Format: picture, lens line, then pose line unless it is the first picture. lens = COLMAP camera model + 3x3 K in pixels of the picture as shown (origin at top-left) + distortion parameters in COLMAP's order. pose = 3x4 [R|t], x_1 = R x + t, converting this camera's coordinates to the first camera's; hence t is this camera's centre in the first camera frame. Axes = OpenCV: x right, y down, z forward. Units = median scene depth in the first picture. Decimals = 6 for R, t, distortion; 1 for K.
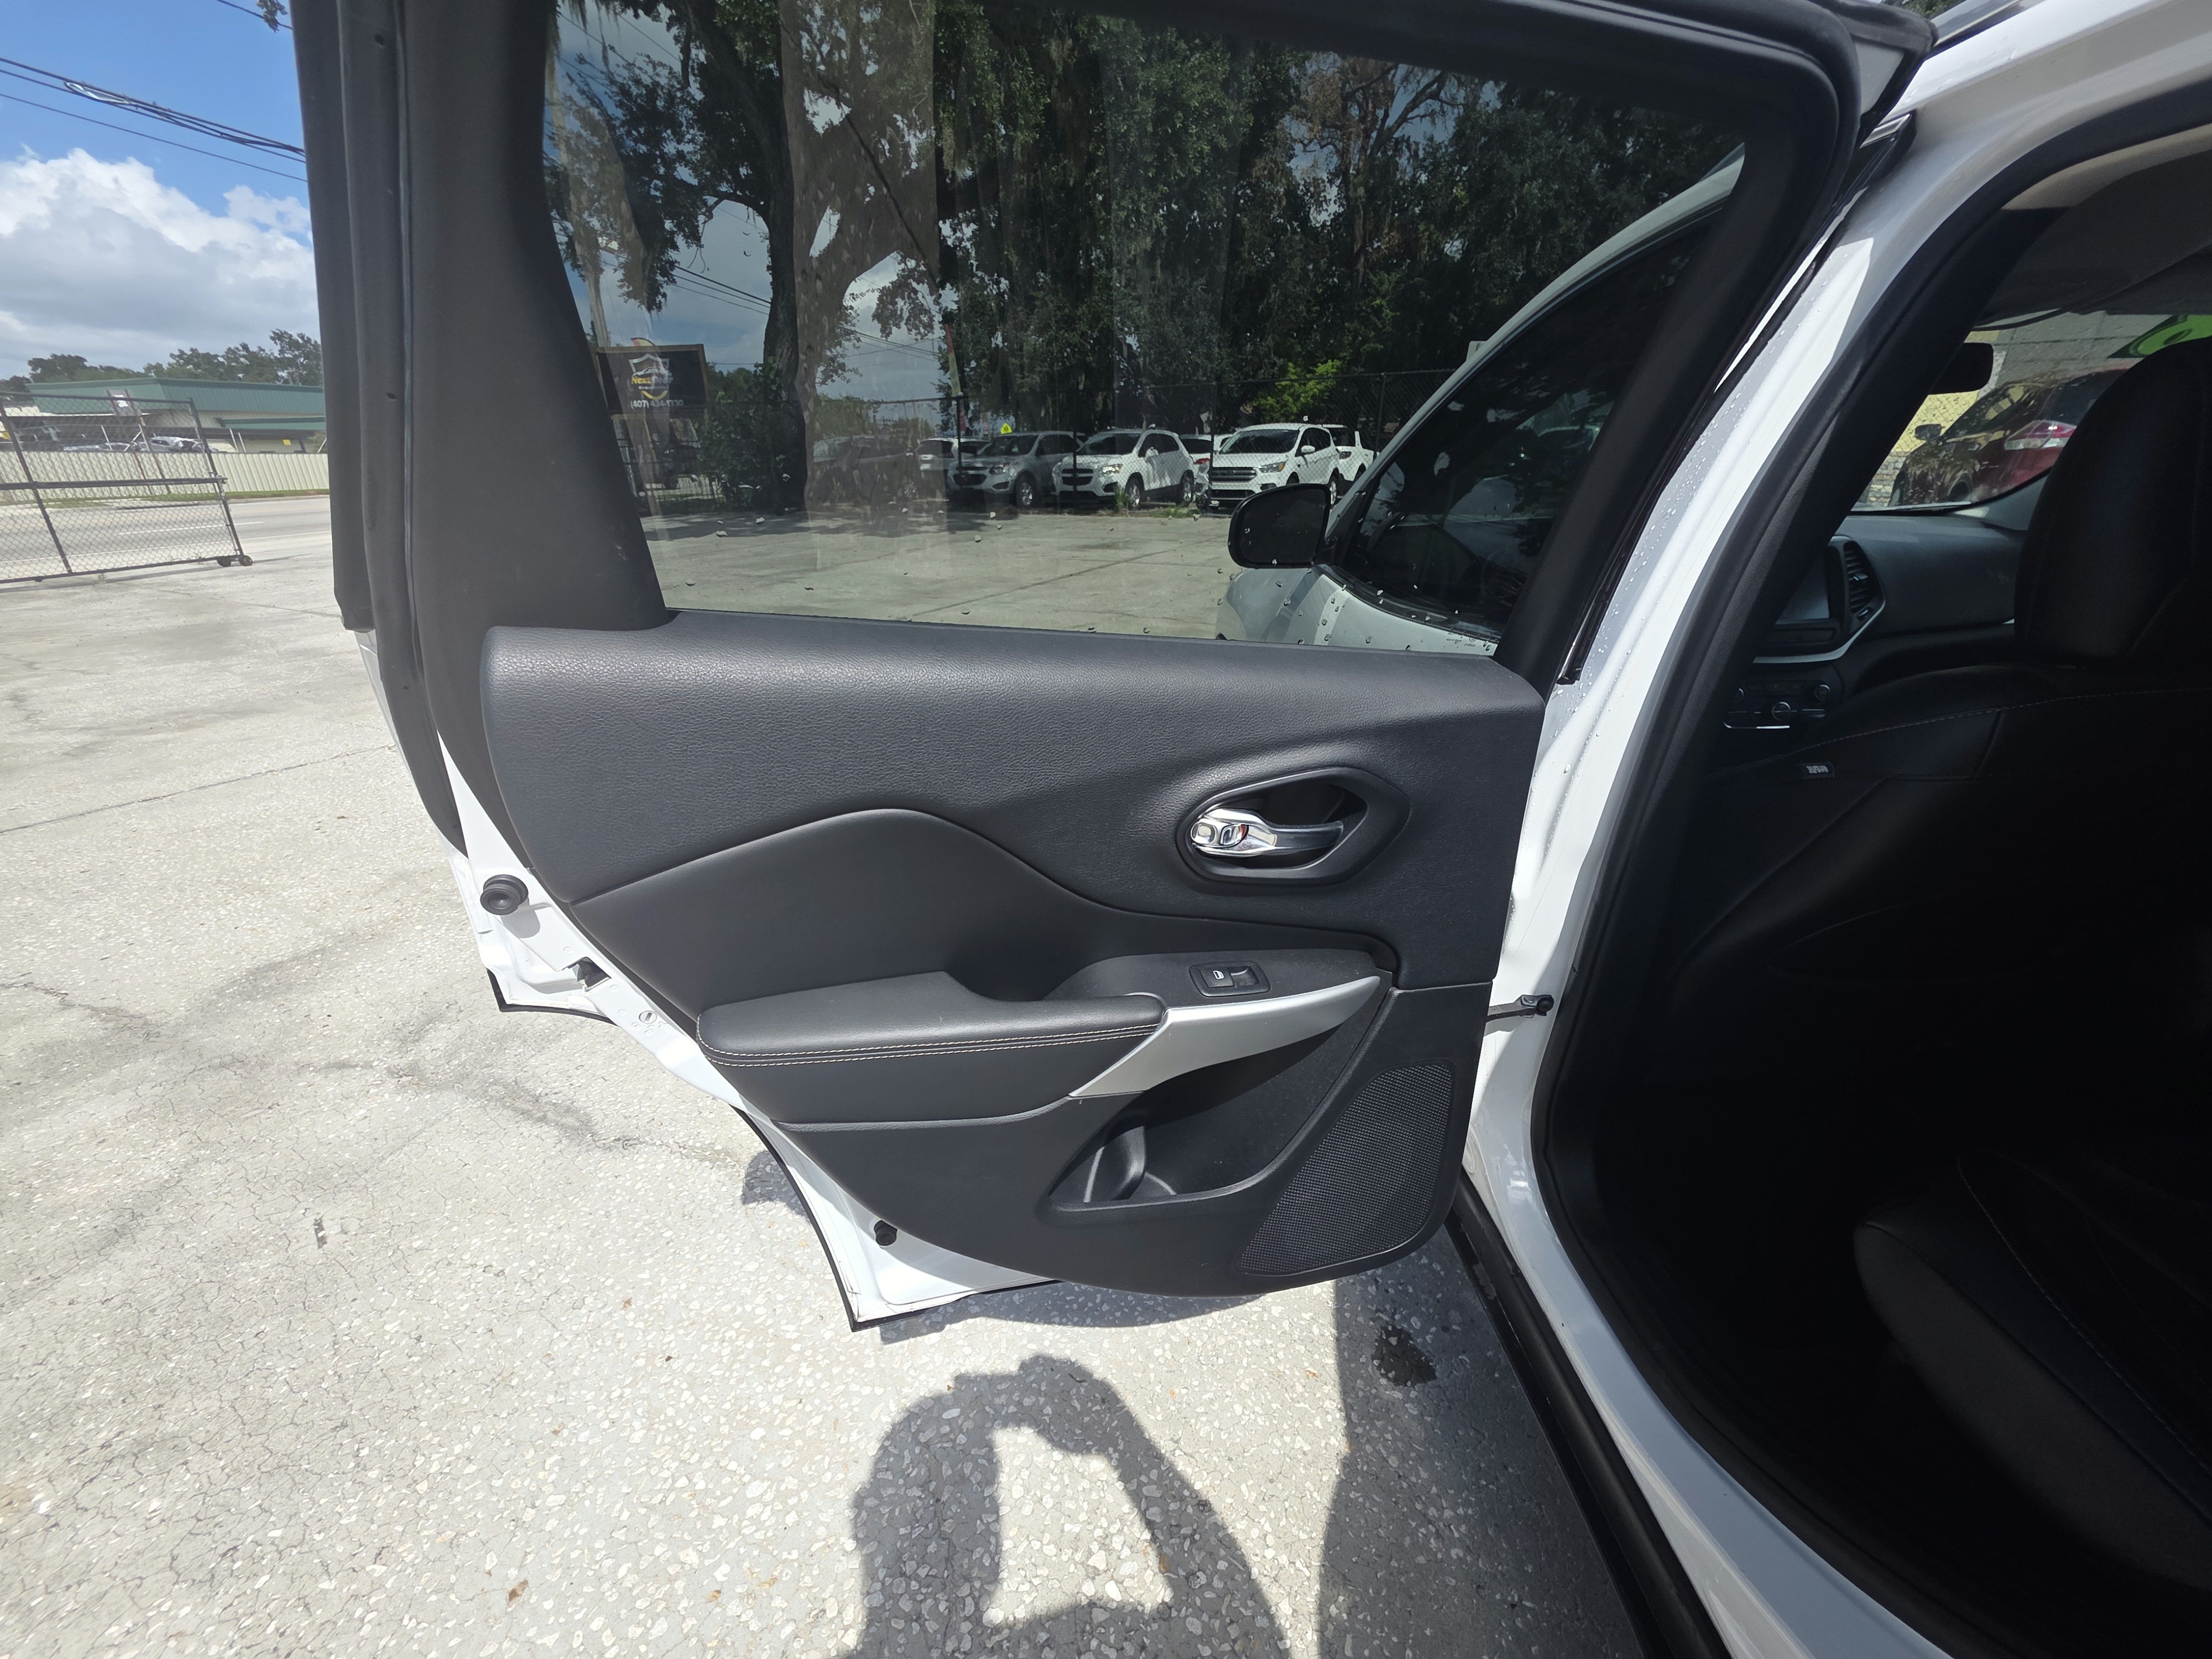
lens RADIAL K [[883.1, 0, 1100.9], [0, 883.1, 824.4], [0, 0, 1]] dist [0.003038, 0.000255]
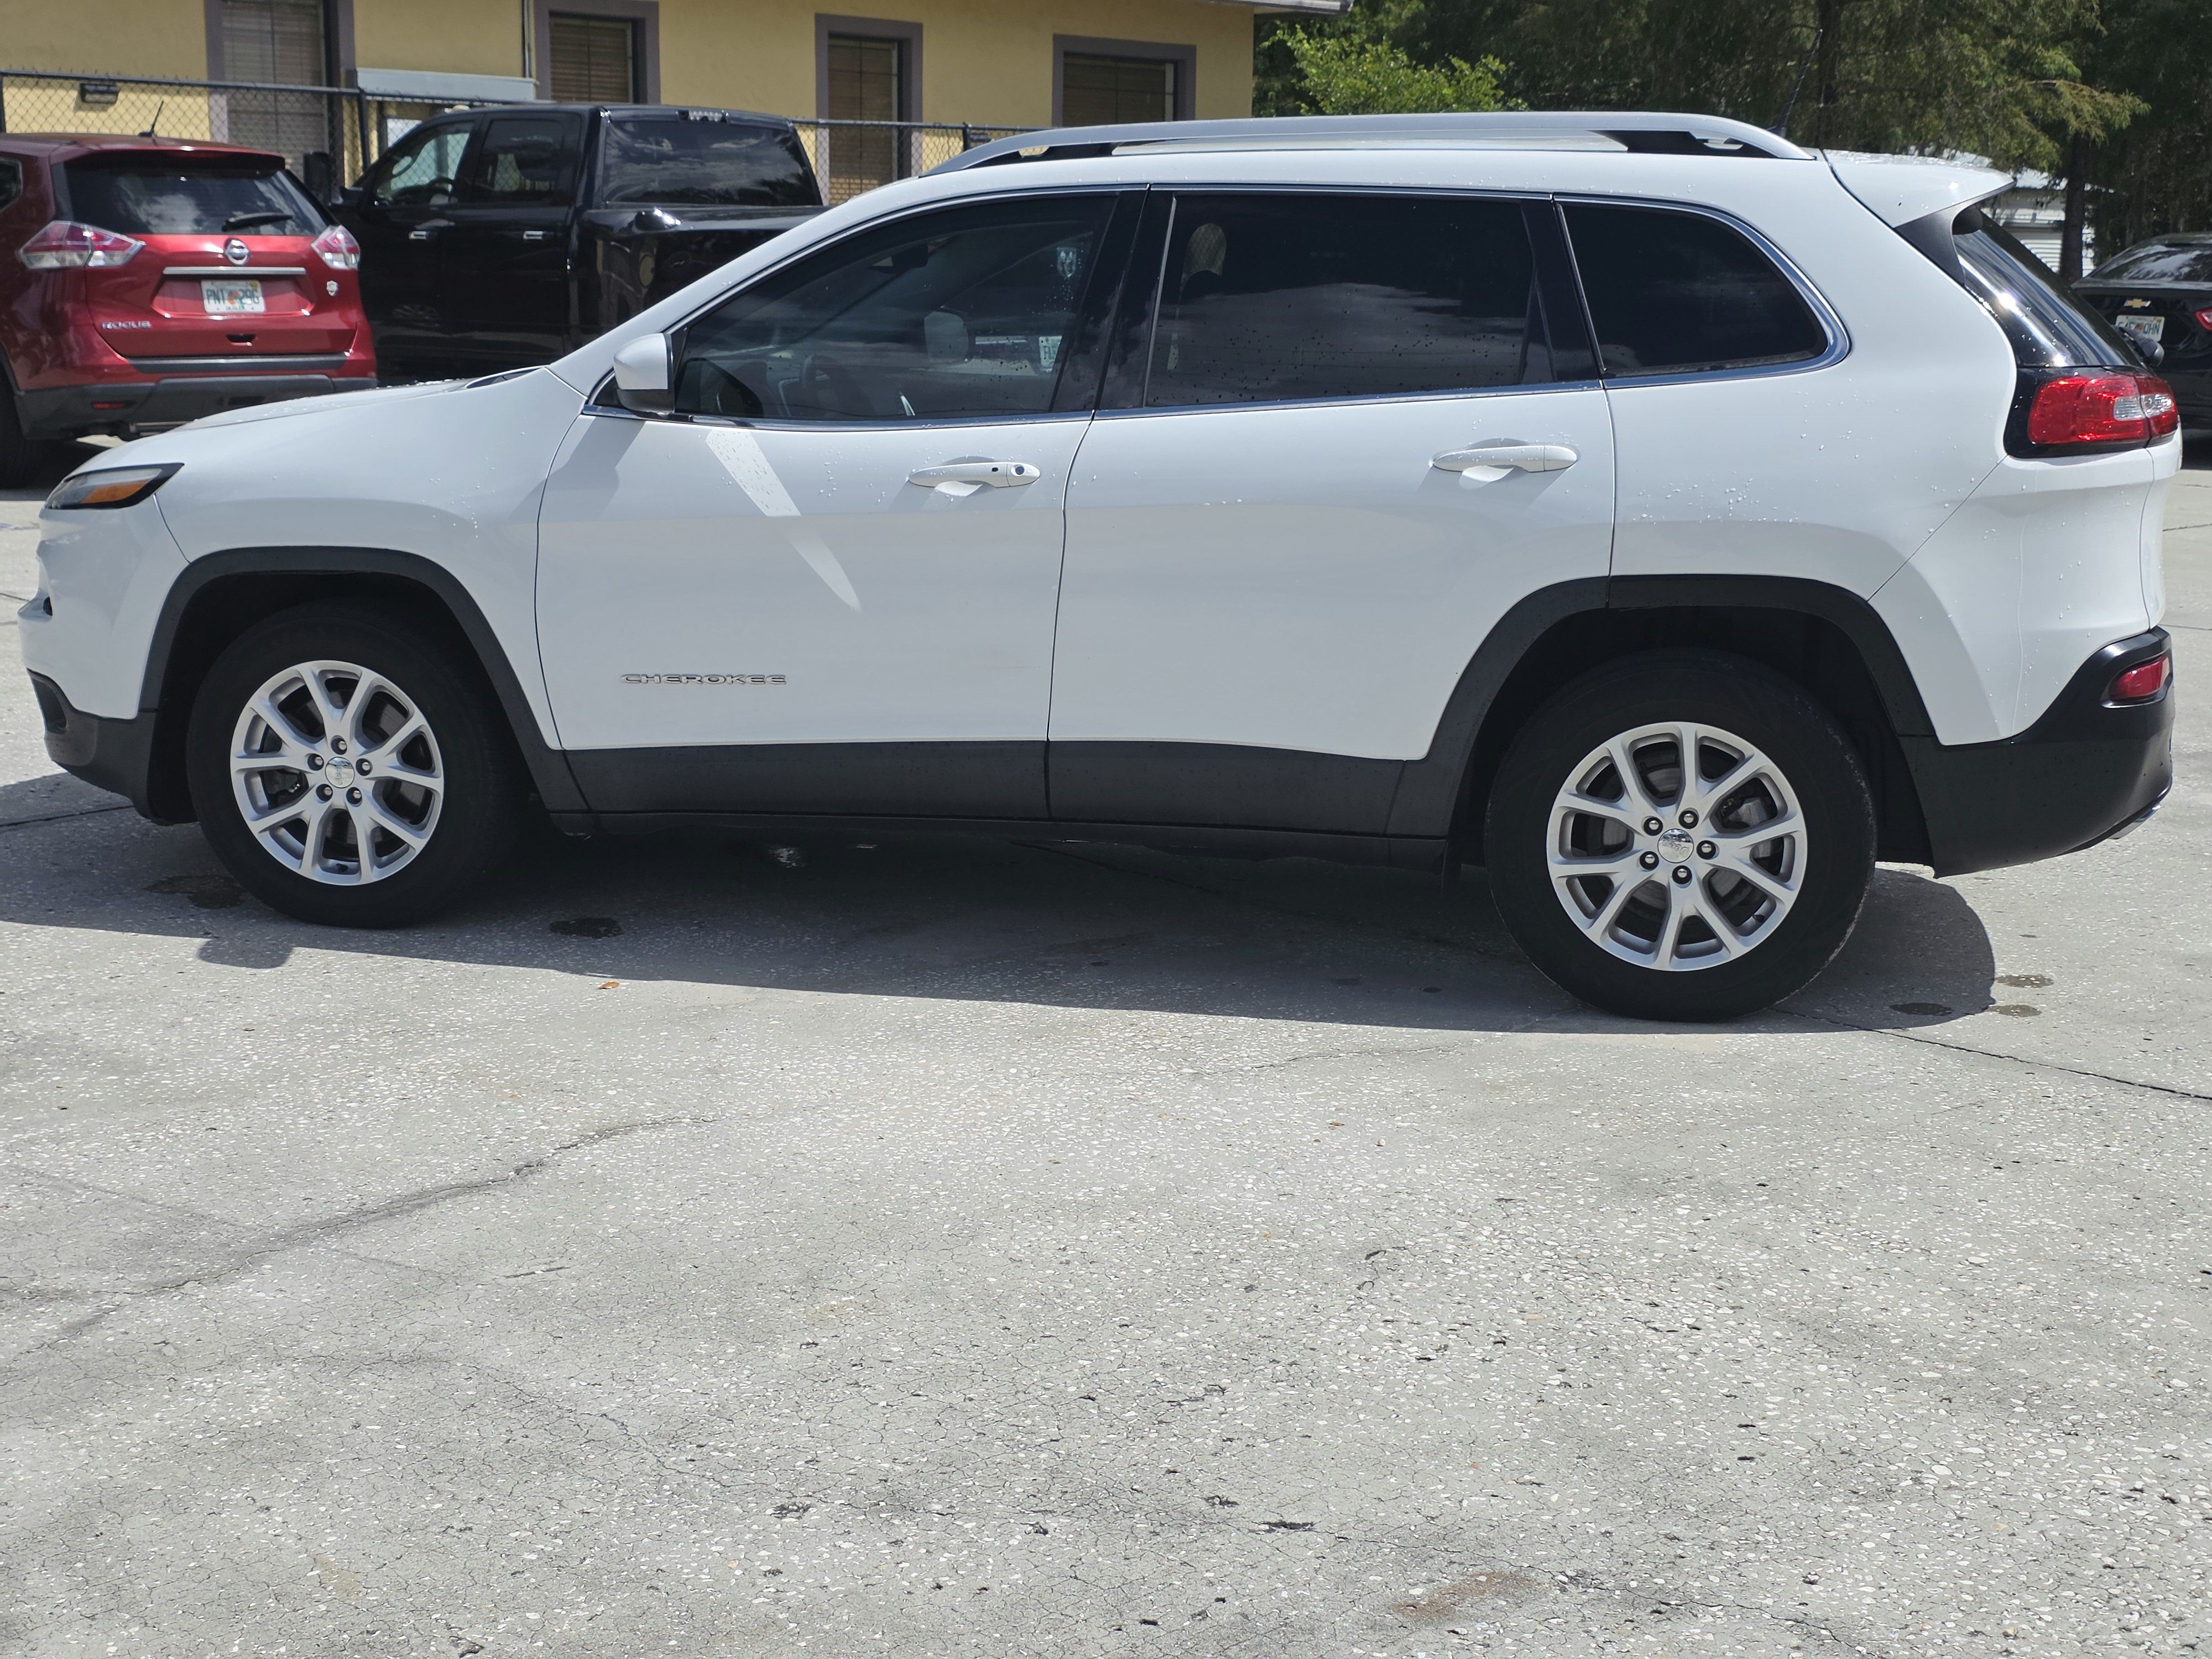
lens RADIAL K [[2988.1, 0, 1105.7], [0, 2988.1, 830.5], [0, 0, 1]] dist [0.116354, 0.000000]
pose [[0.251371, -0.170637, 0.952731, -2.778449], [0.362217, 0.929394, 0.070890, 0.088399], [-0.897559, 0.327276, 0.295430, -0.290335]]
